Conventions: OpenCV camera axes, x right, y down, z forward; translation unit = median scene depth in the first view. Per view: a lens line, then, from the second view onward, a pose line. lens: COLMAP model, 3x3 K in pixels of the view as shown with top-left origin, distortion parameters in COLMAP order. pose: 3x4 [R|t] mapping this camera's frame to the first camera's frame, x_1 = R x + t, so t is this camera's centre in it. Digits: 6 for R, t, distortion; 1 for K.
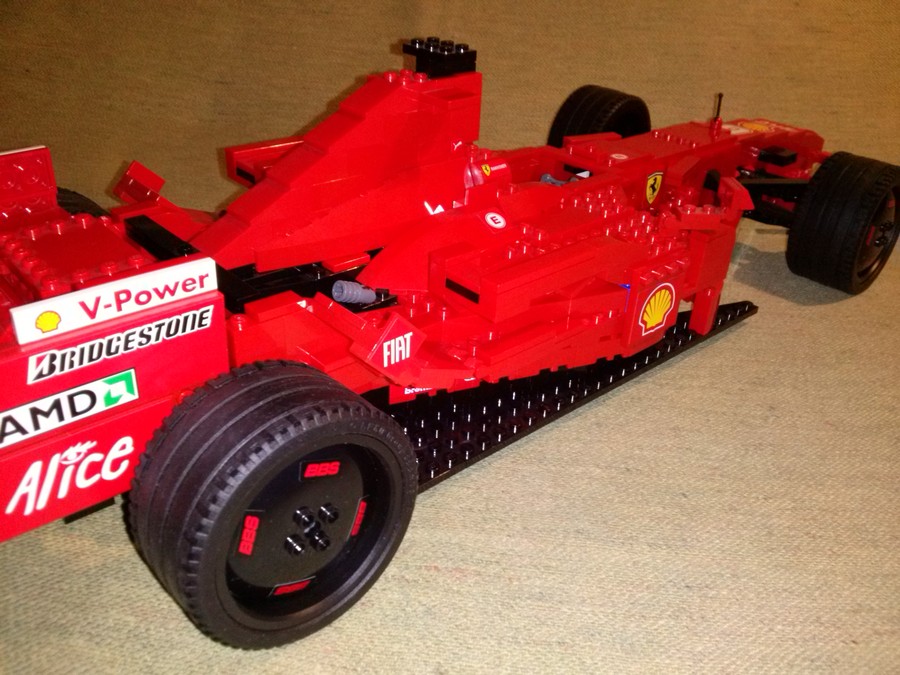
lens RADIAL K [[812.4, 0, 446.8], [0, 812.4, 348.8], [0, 0, 1]] dist [0.089519, -0.289055]
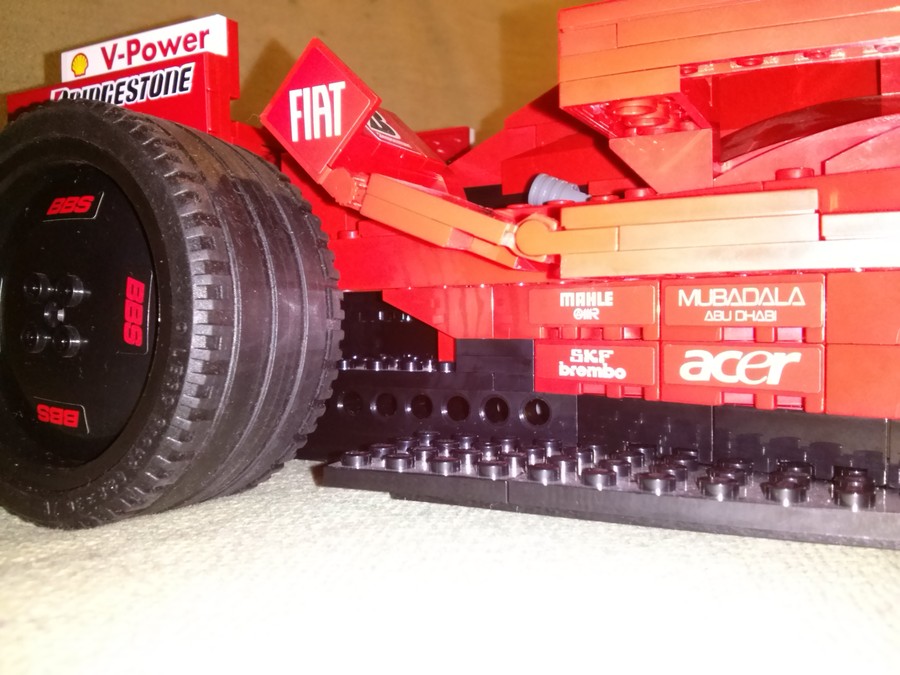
lens RADIAL K [[812.4, 0, 446.8], [0, 812.4, 348.8], [0, 0, 1]] dist [0.089519, -0.289055]
pose [[0.323181, -0.025414, -0.945996, 0.550414], [-0.449242, 0.875701, -0.177000, 0.225897], [0.832908, 0.482185, 0.271593, 1.143516]]
